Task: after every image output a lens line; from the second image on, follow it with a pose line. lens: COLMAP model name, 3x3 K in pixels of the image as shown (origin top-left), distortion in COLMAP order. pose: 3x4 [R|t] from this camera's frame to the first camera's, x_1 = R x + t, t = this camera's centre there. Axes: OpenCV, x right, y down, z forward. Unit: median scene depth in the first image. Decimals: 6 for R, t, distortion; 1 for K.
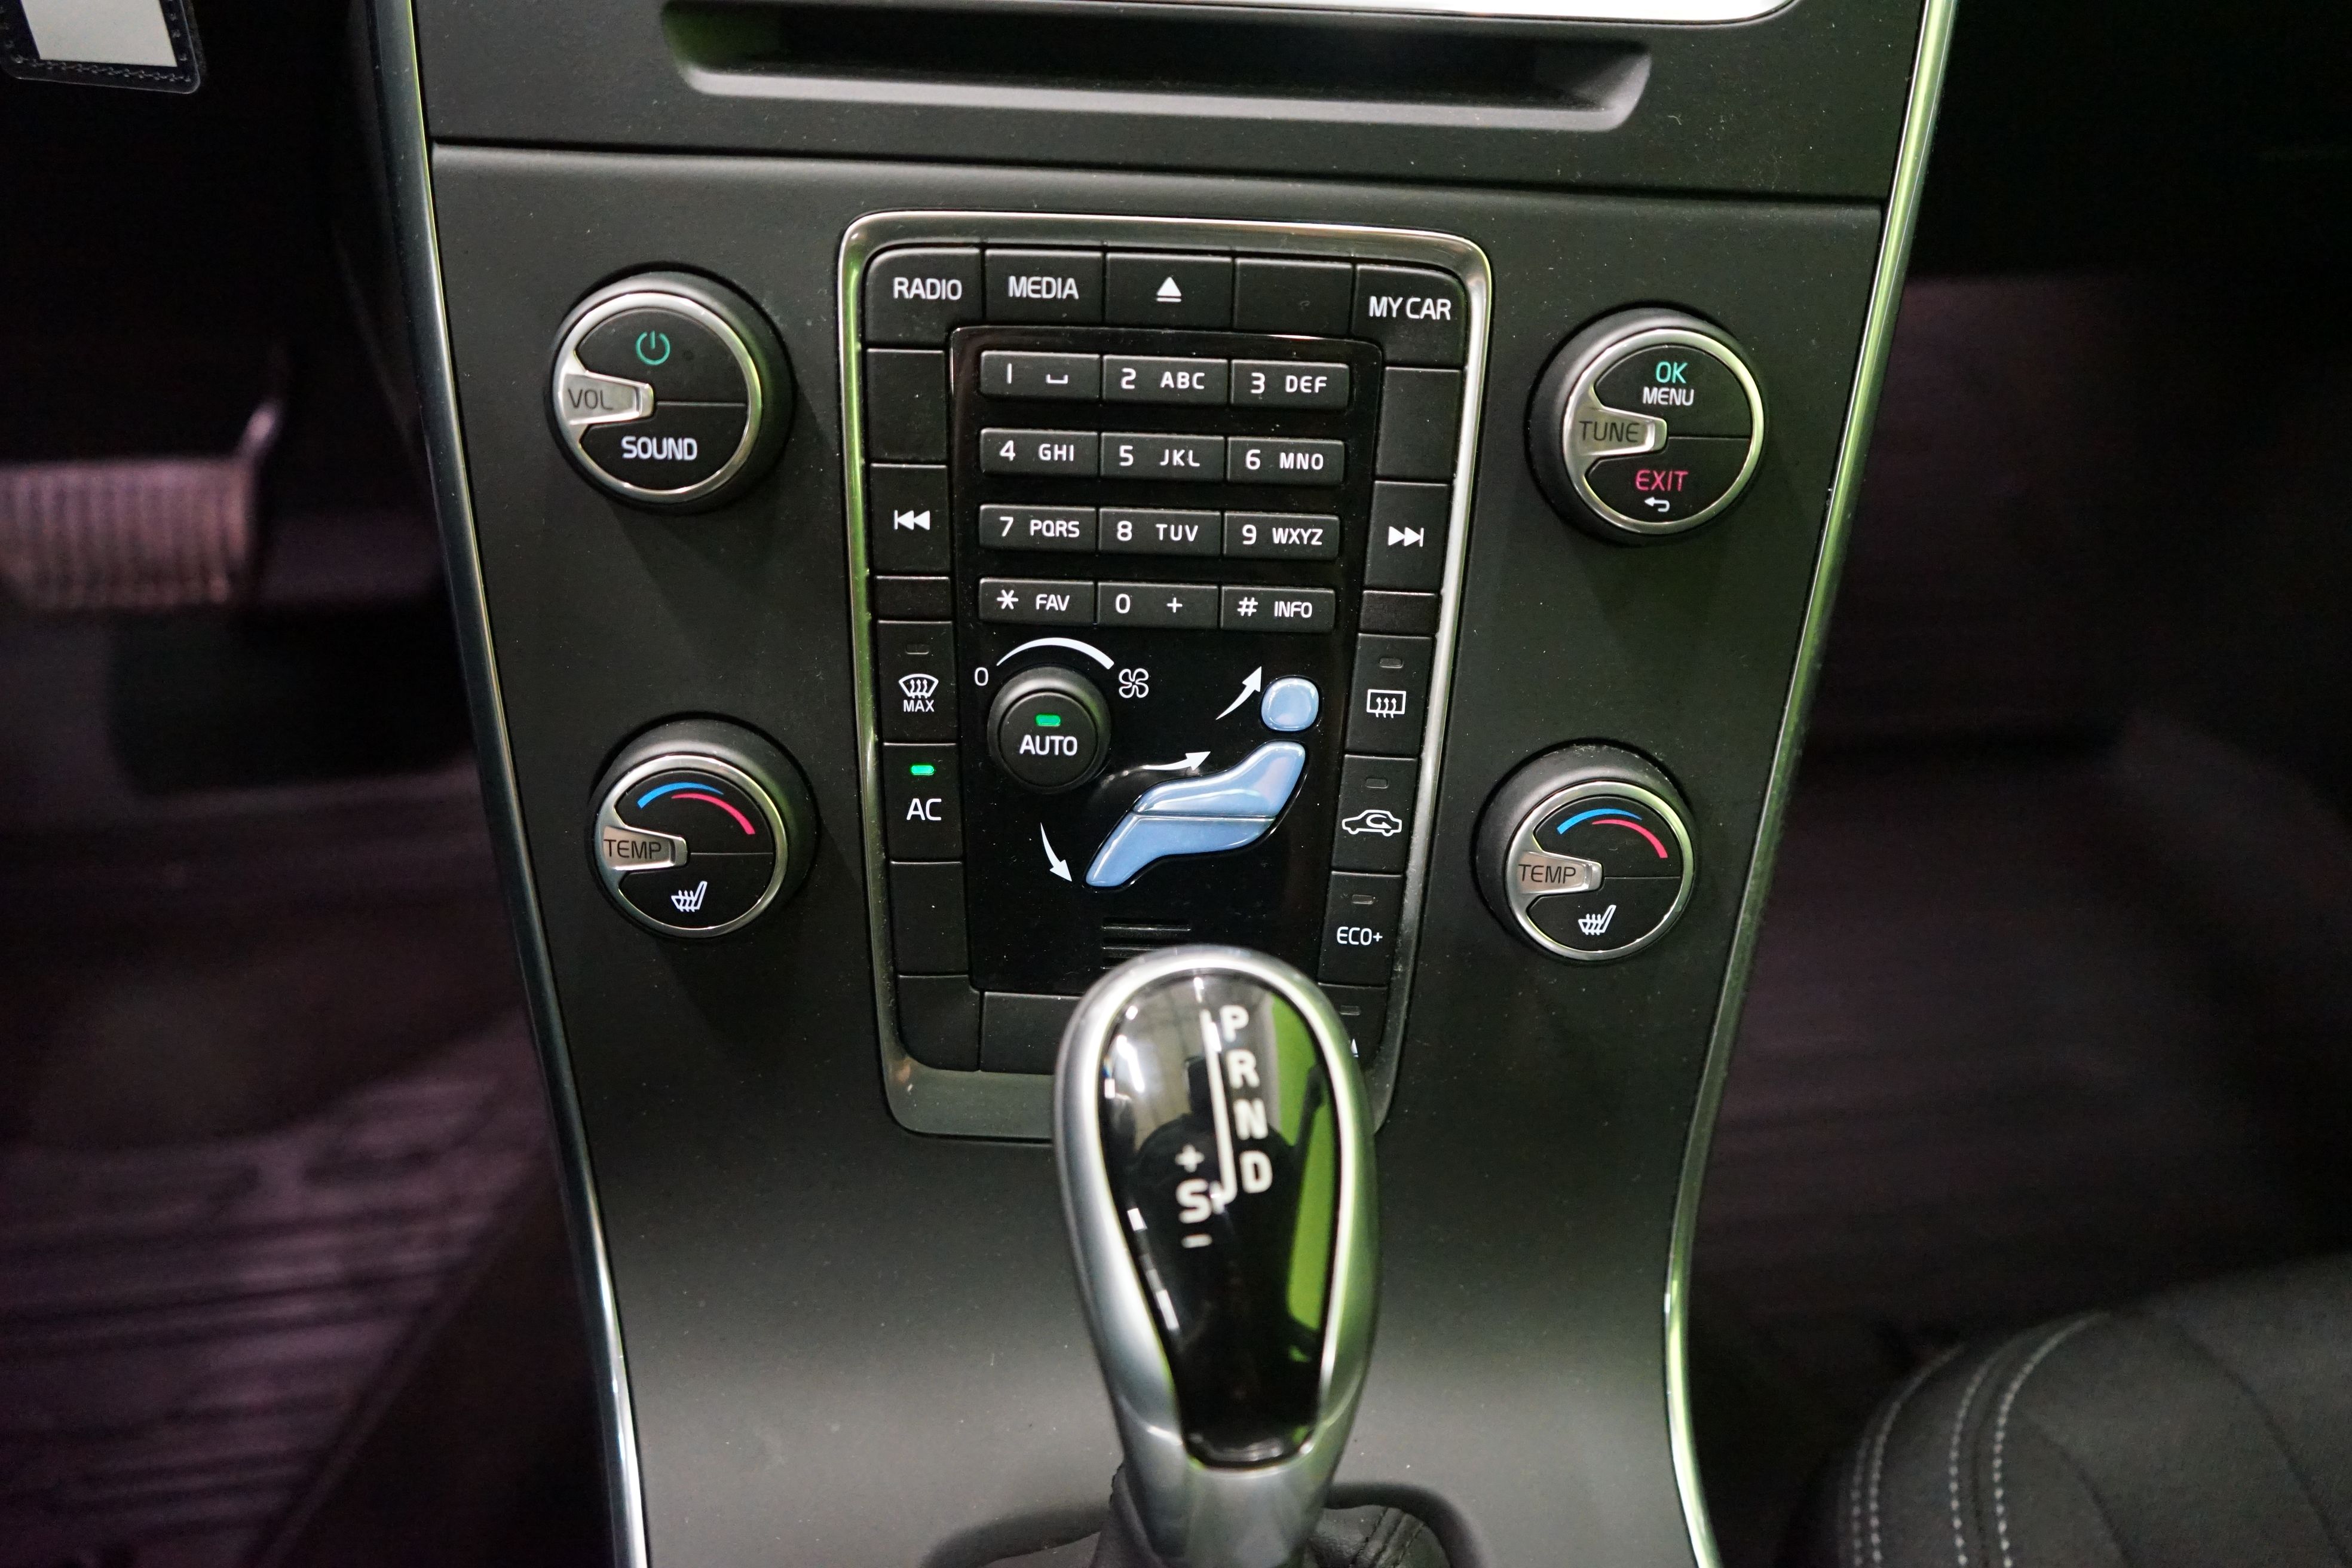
lens RADIAL K [[1895.3, 0, 1180.1], [0, 1895.3, 796.6], [0, 0, 1]] dist [-0.014172, -0.012373]
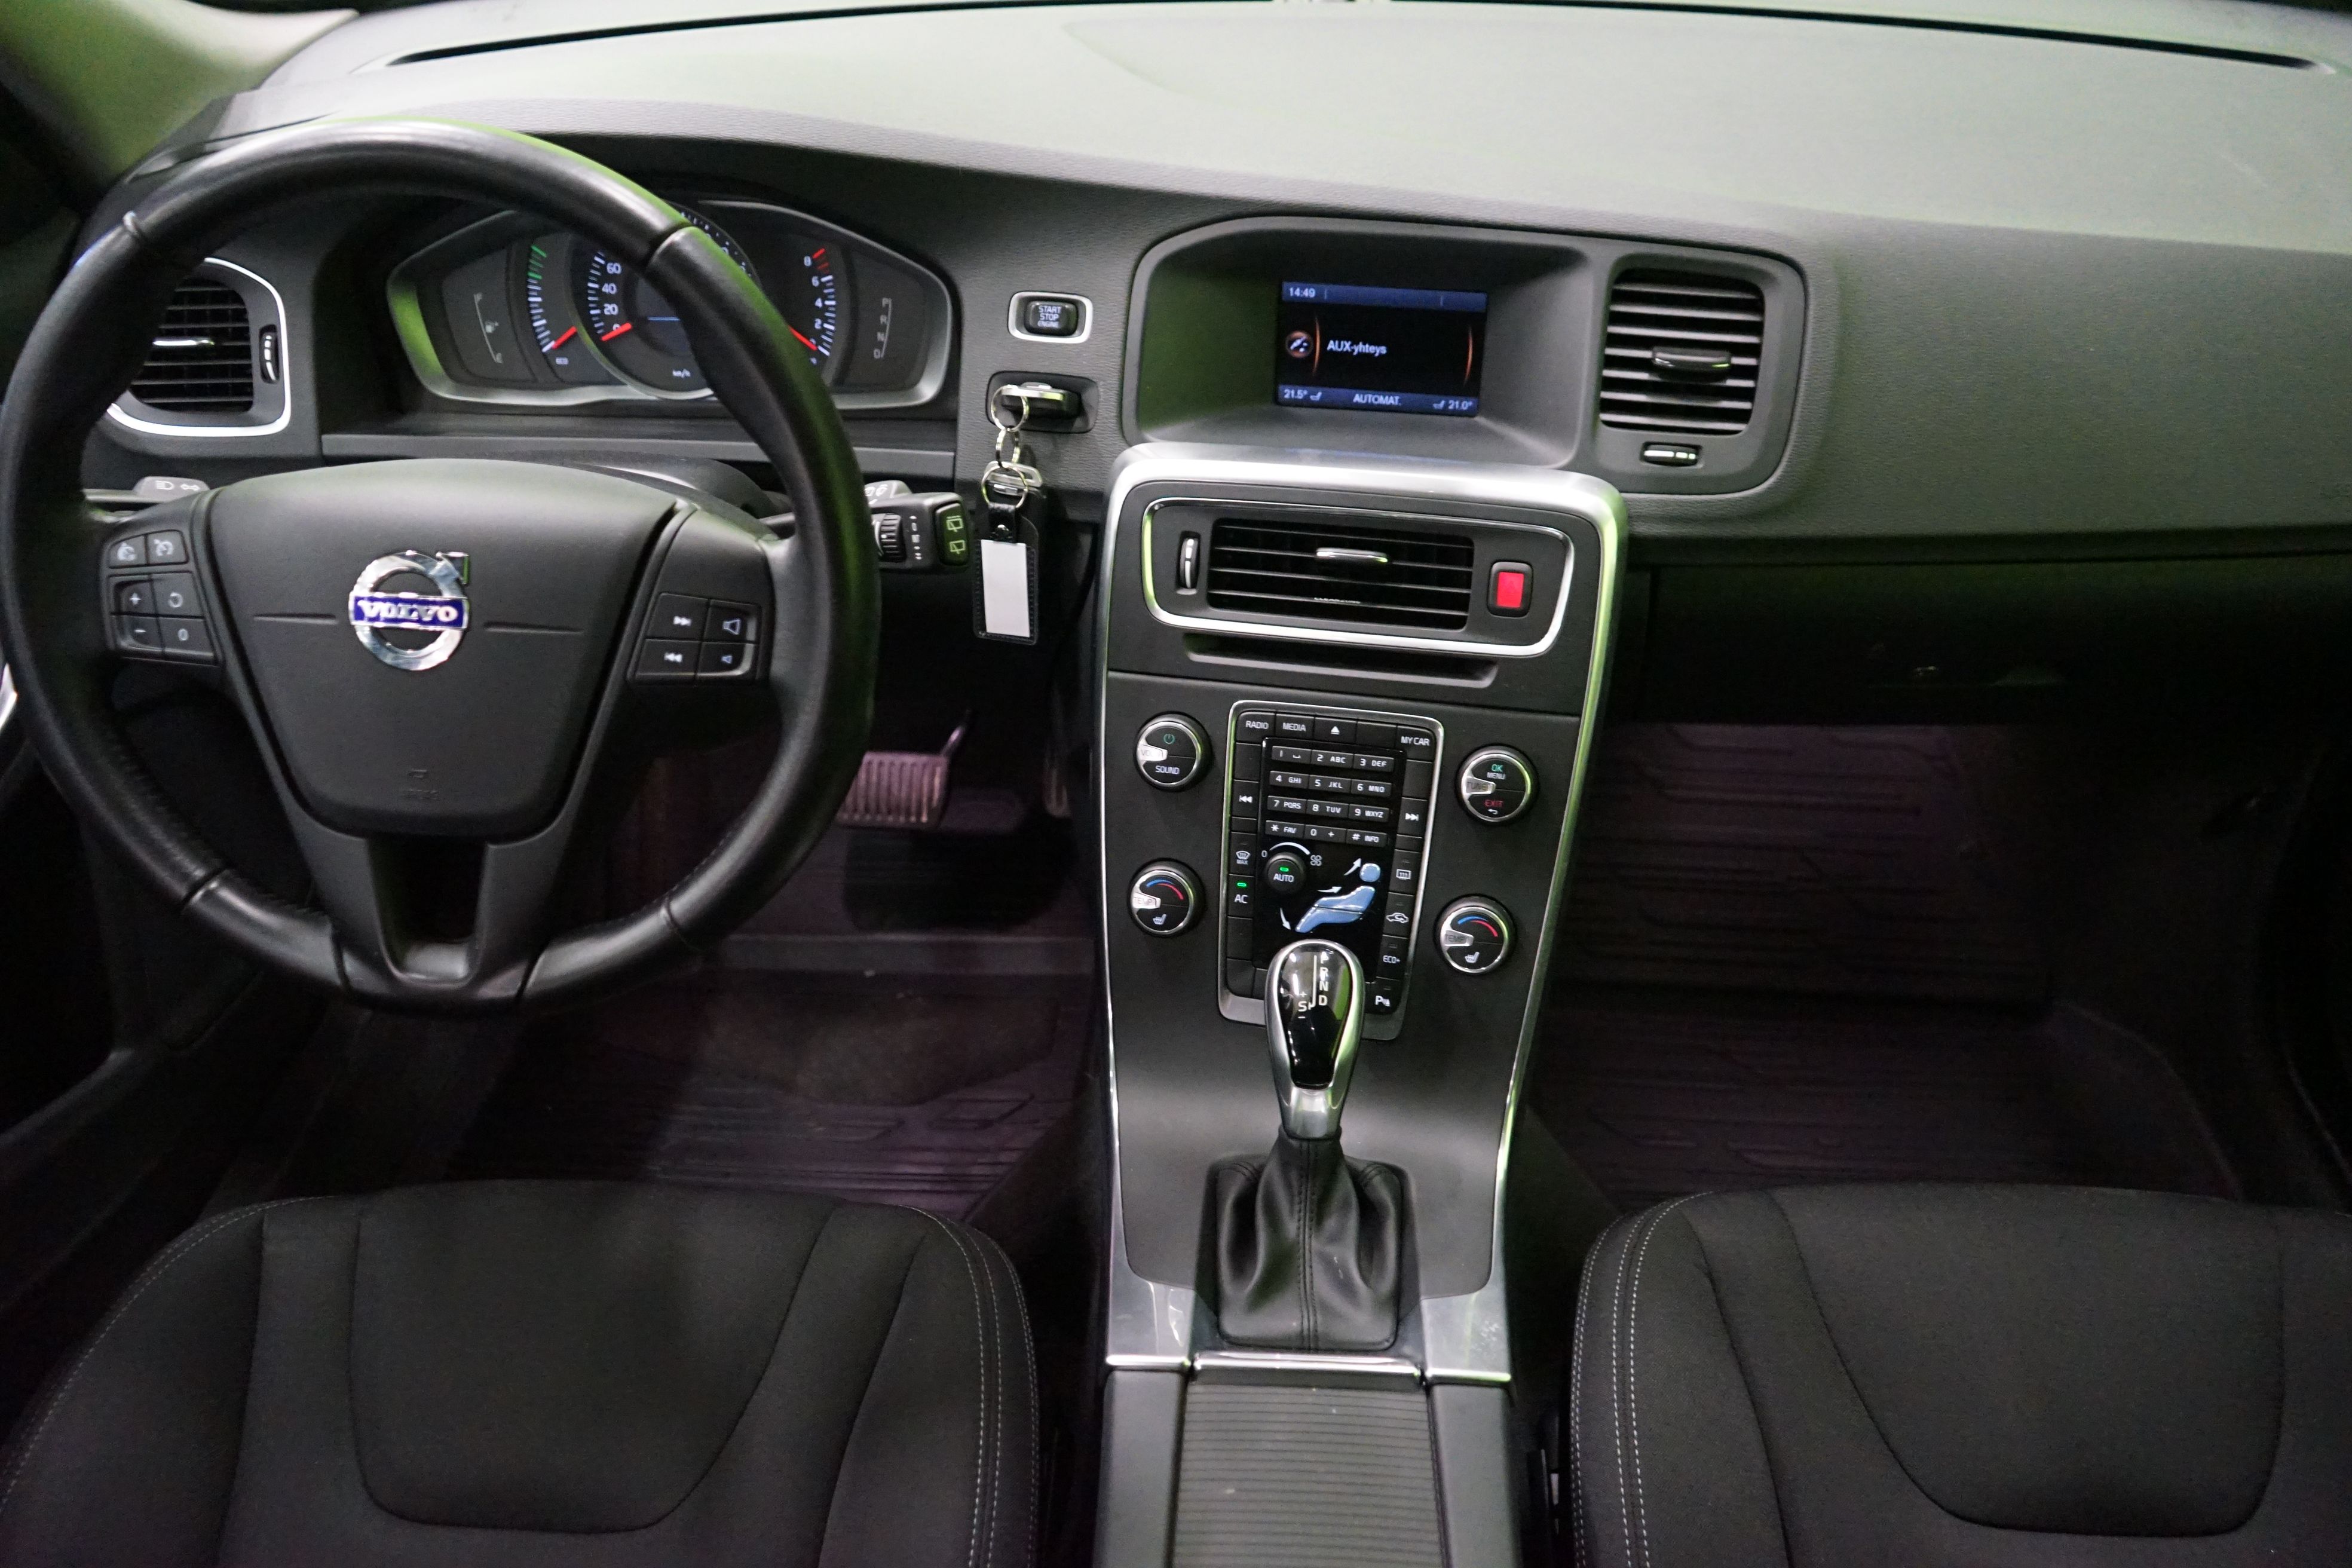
lens RADIAL K [[1895.3, 0, 1178.6], [0, 1895.3, 794.6], [0, 0, 1]] dist [-0.014172, -0.012373]
pose [[0.971043, 0.070506, -0.228263, 0.435106], [-0.108099, 0.981725, -0.156623, 0.324878], [0.213048, 0.176763, 0.960919, -1.886613]]
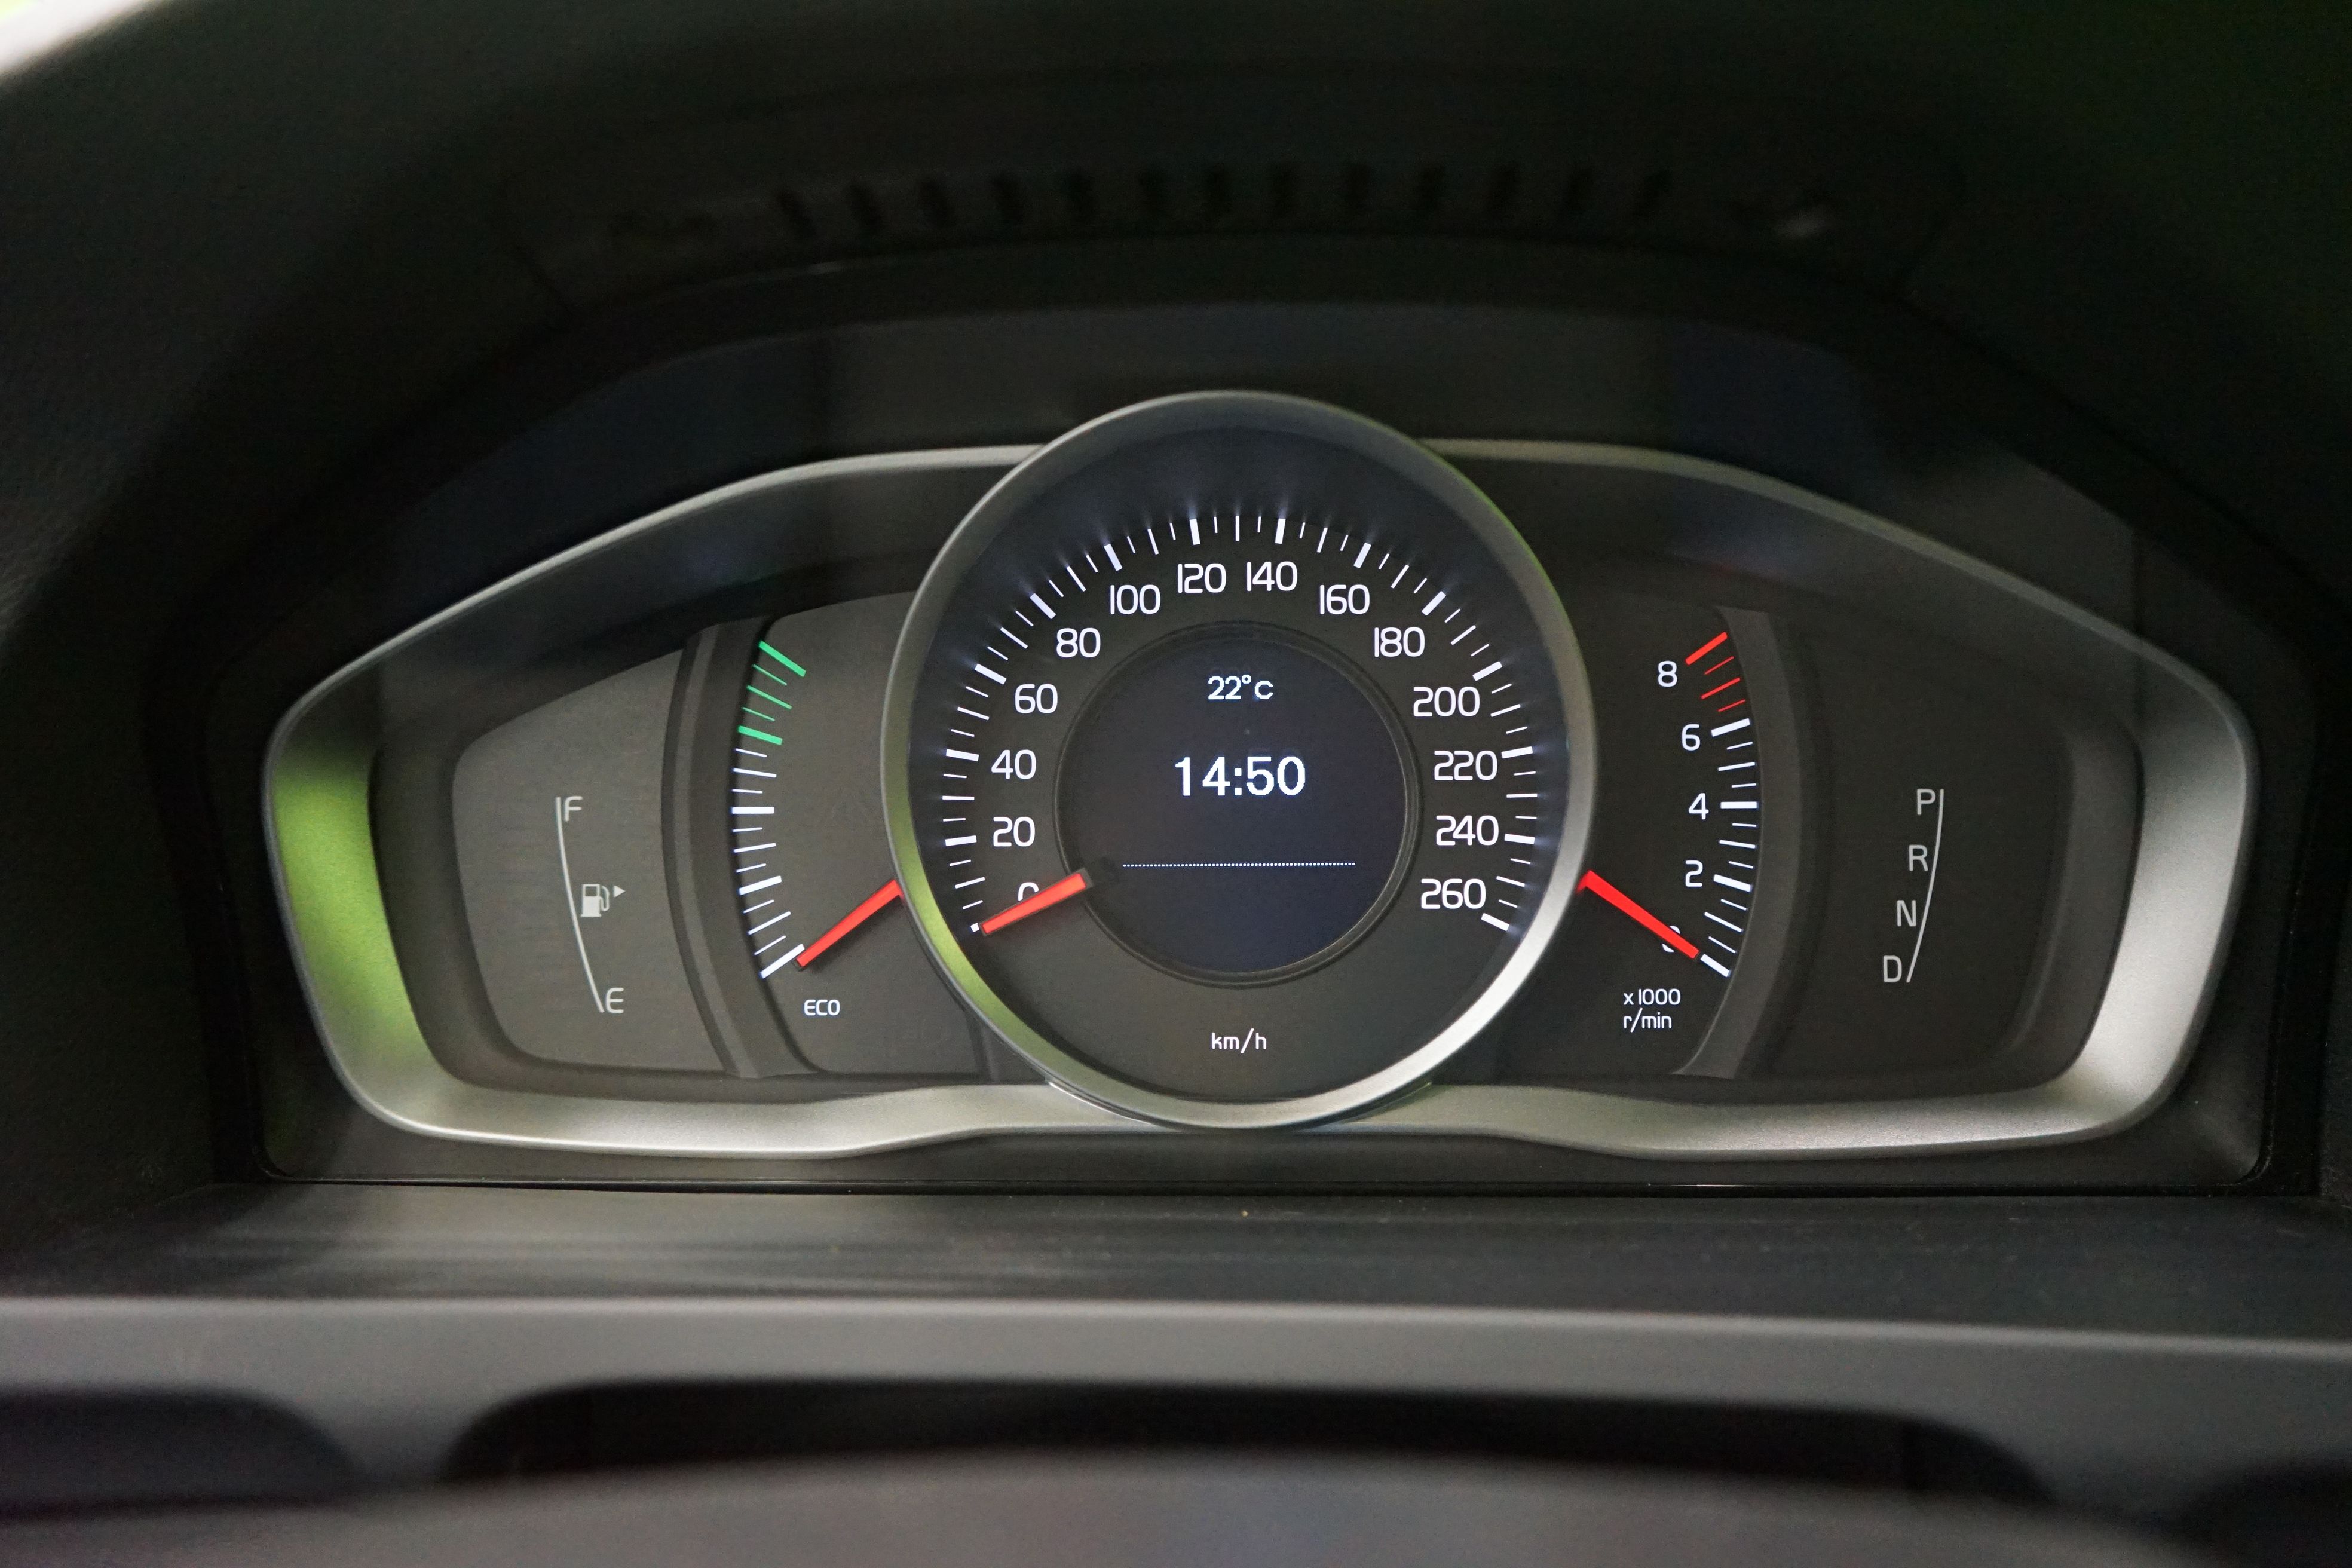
lens RADIAL K [[1895.3, 0, 1179.1], [0, 1895.3, 792.5], [0, 0, 1]] dist [-0.014172, -0.012373]
pose [[0.973661, -0.033007, -0.225601, -1.047062], [-0.091648, 0.849354, -0.519806, -0.434654], [0.208772, 0.526791, 0.823957, 0.135607]]
